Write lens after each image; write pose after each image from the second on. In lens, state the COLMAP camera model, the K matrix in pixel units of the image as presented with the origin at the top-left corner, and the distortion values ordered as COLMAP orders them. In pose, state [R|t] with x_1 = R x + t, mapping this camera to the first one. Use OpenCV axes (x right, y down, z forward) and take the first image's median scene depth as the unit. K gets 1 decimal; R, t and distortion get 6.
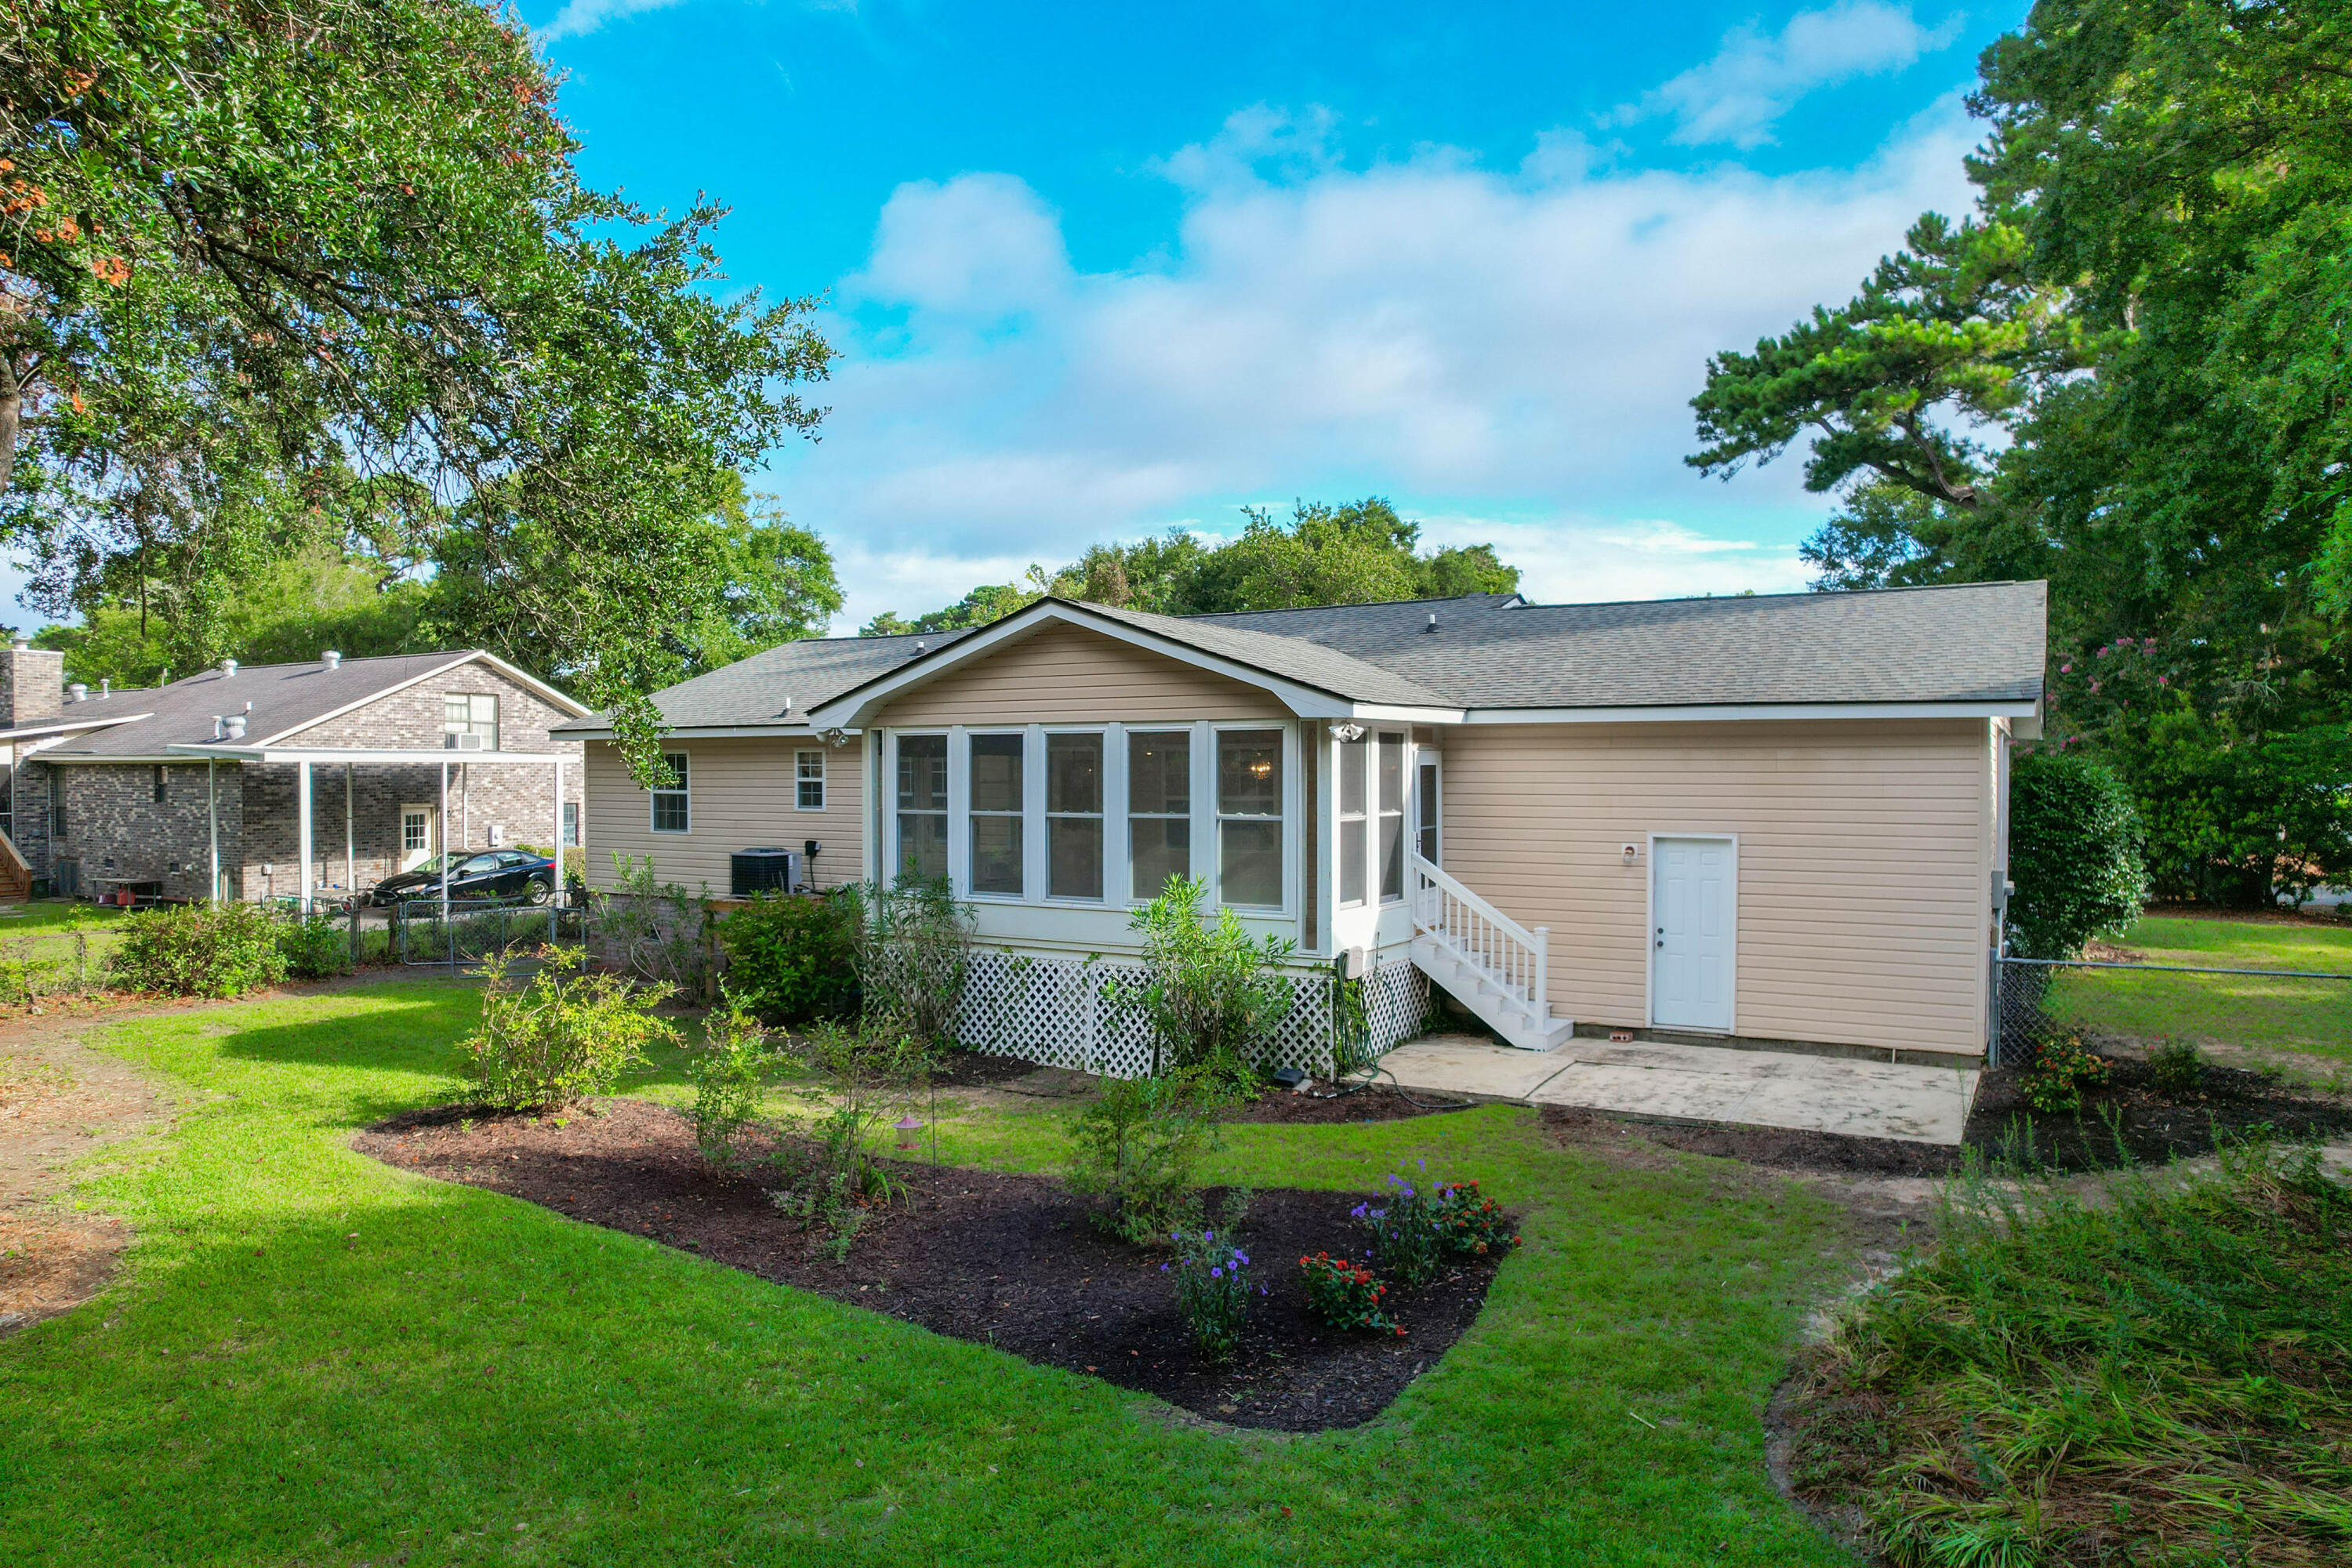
lens RADIAL K [[1502.7, 0, 1176.8], [0, 1502.7, 783.0], [0, 0, 1]] dist [-0.077446, 0.072178]
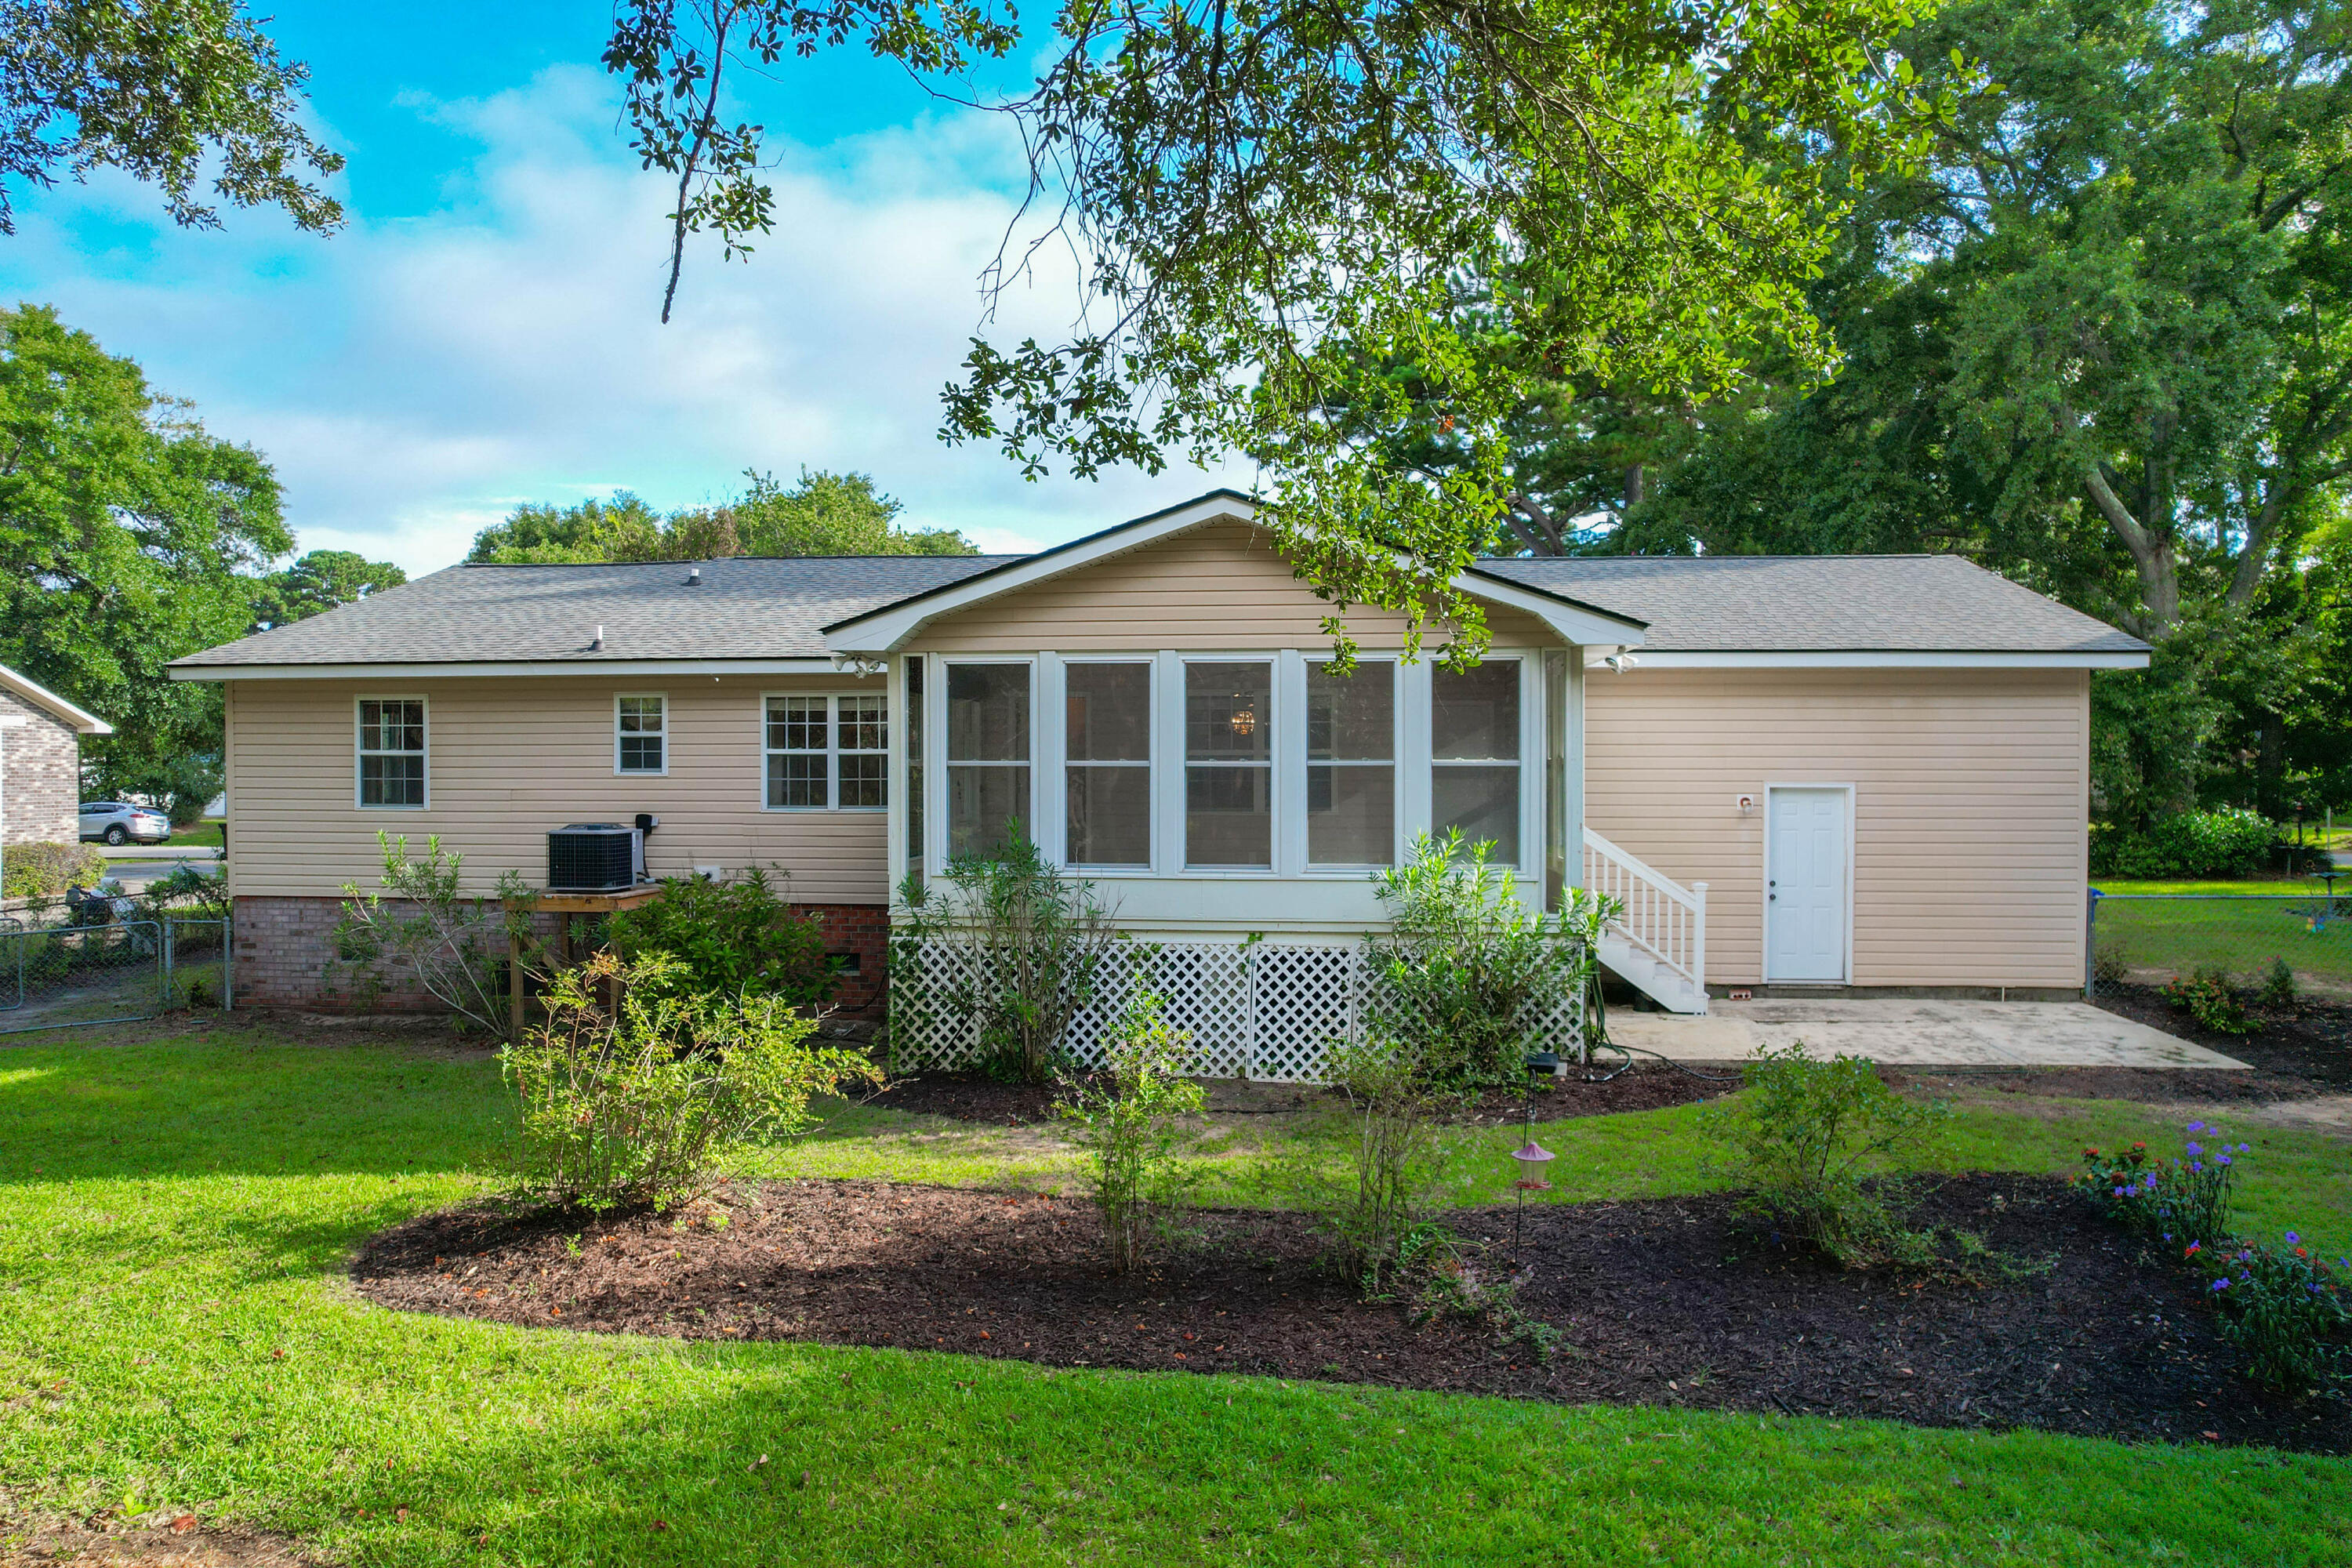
lens RADIAL K [[1502.7, 0, 1175.3], [0, 1502.7, 784.1], [0, 0, 1]] dist [-0.077446, 0.072178]
pose [[0.909204, -0.003341, 0.416336, -0.424708], [0.002635, 0.999994, 0.002269, 0.029937], [-0.416342, -0.000966, 0.909208, 0.271358]]
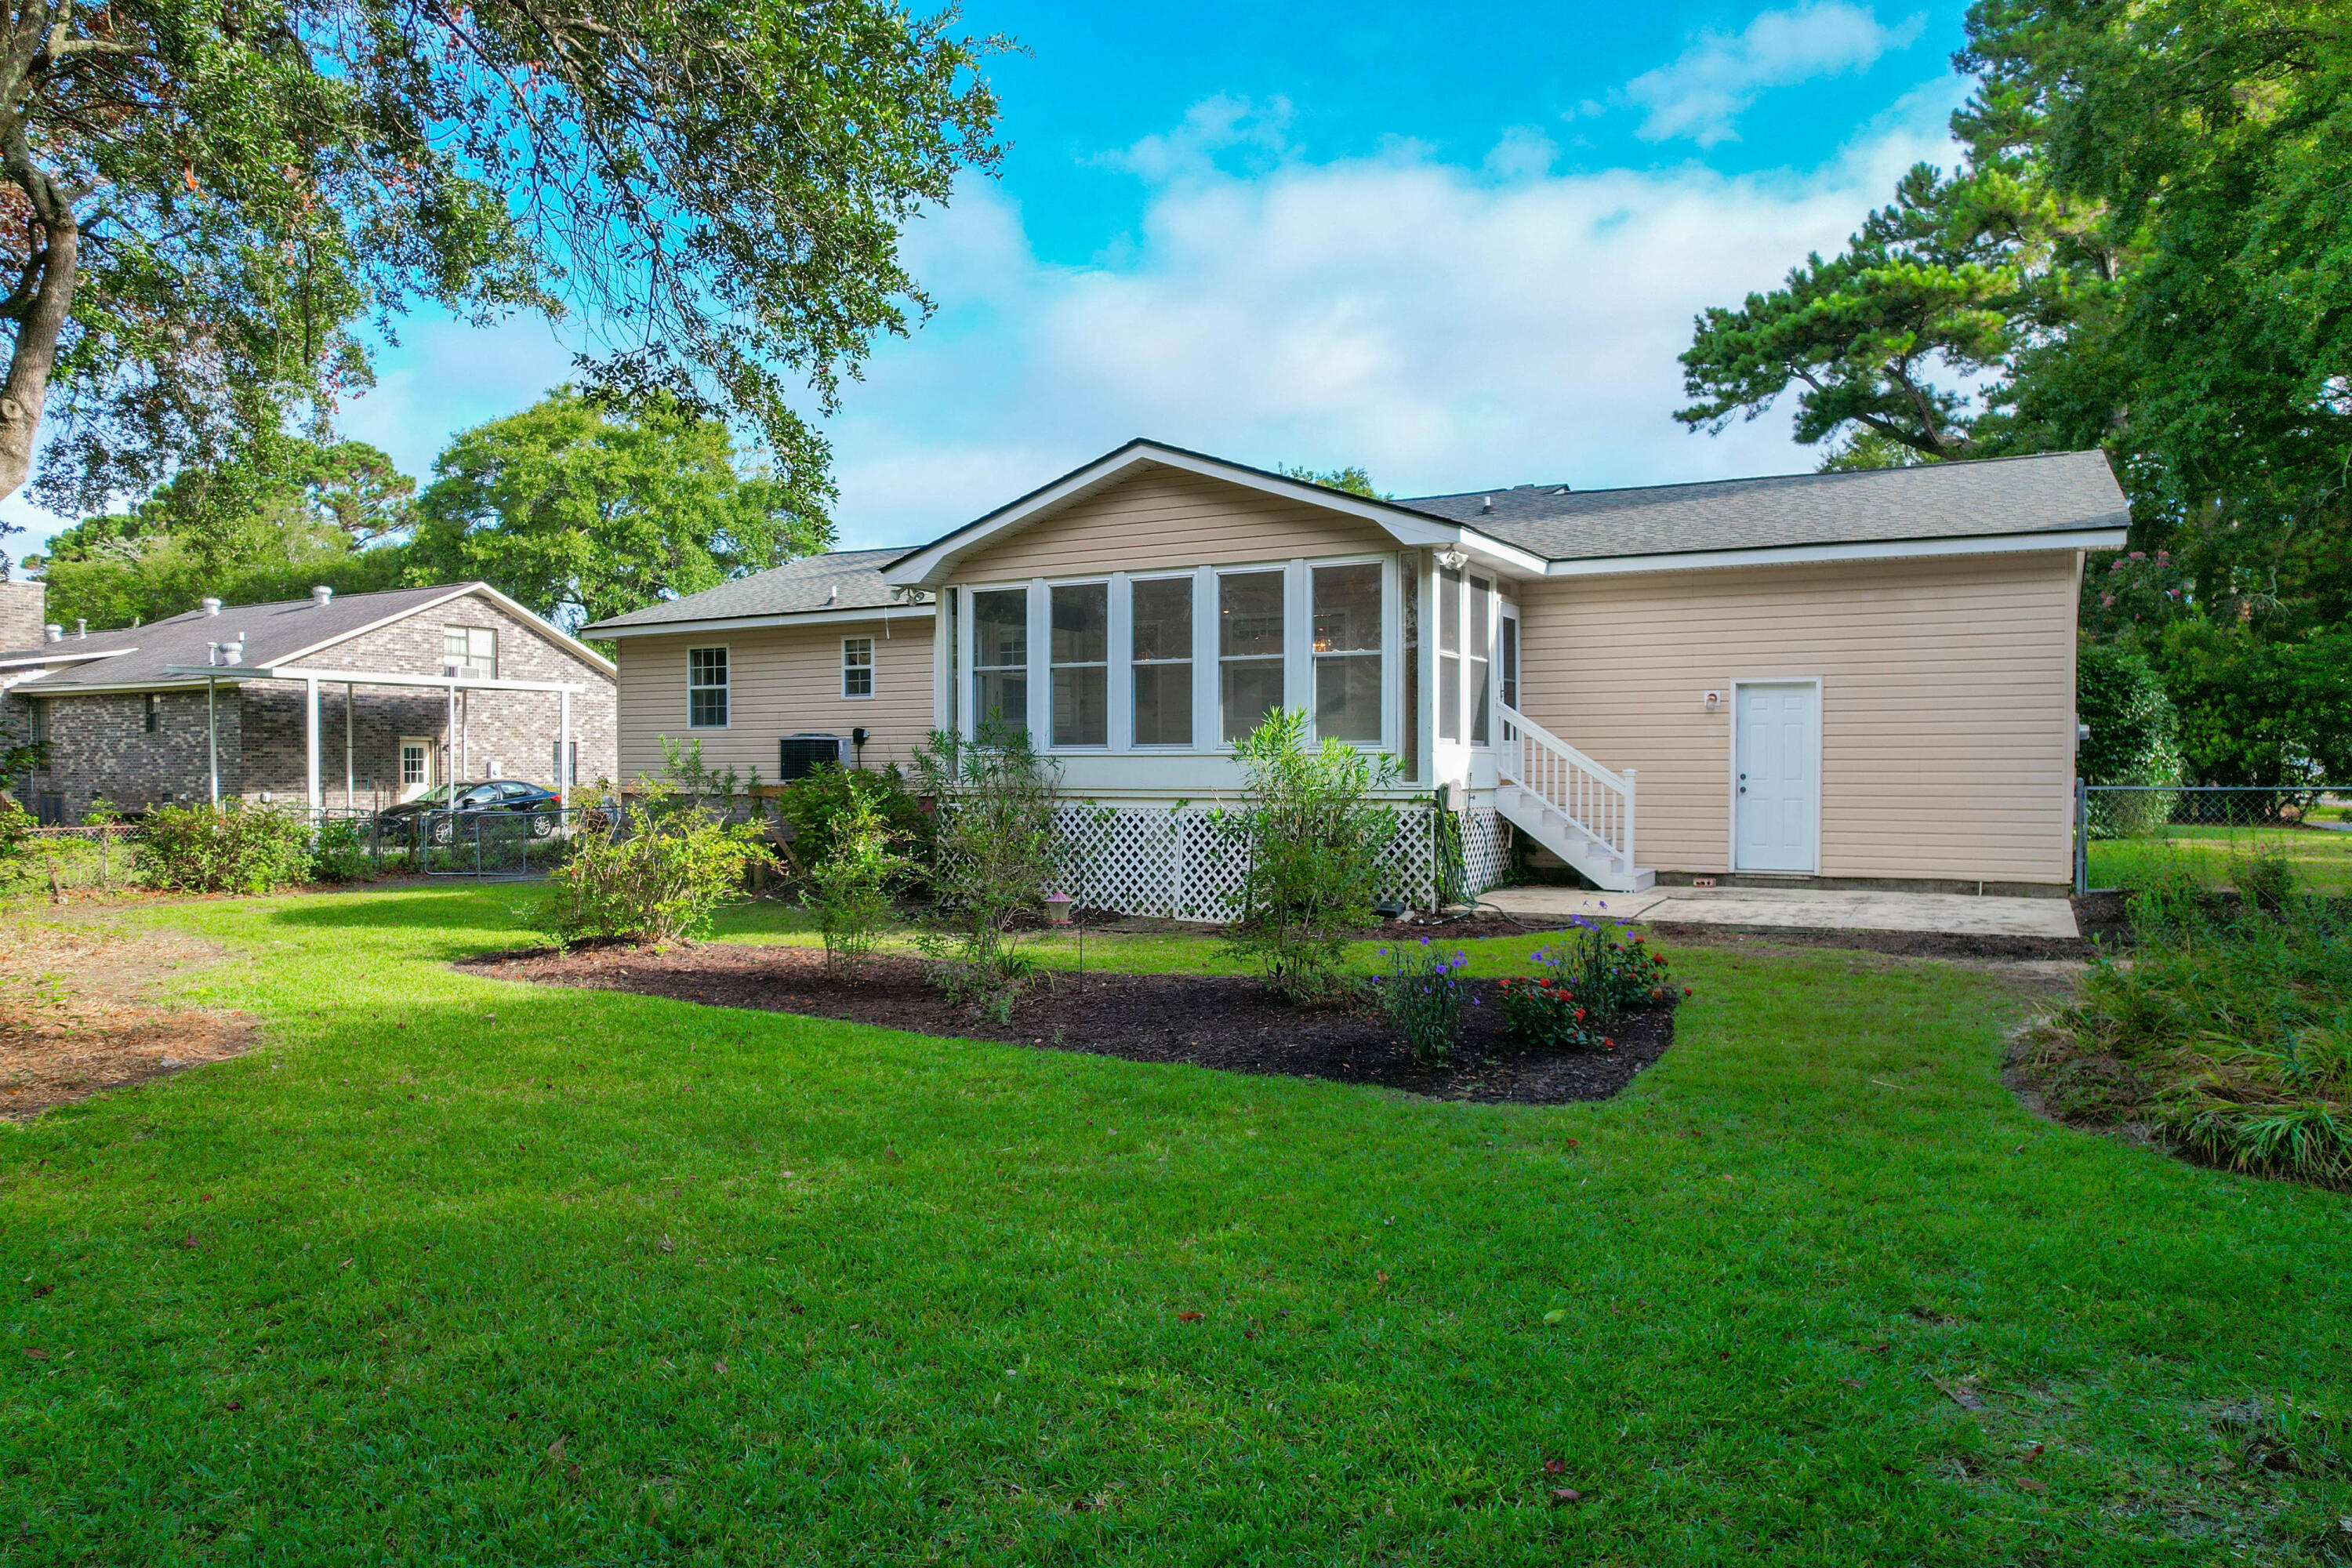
lens RADIAL K [[1502.7, 0, 1177.7], [0, 1502.7, 781.6], [0, 0, 1]] dist [-0.077446, 0.072178]
pose [[0.999499, -0.000945, 0.031643, -0.087979], [0.000926, 0.999999, 0.000640, 0.098870], [-0.031644, -0.000610, 0.999499, 0.004187]]
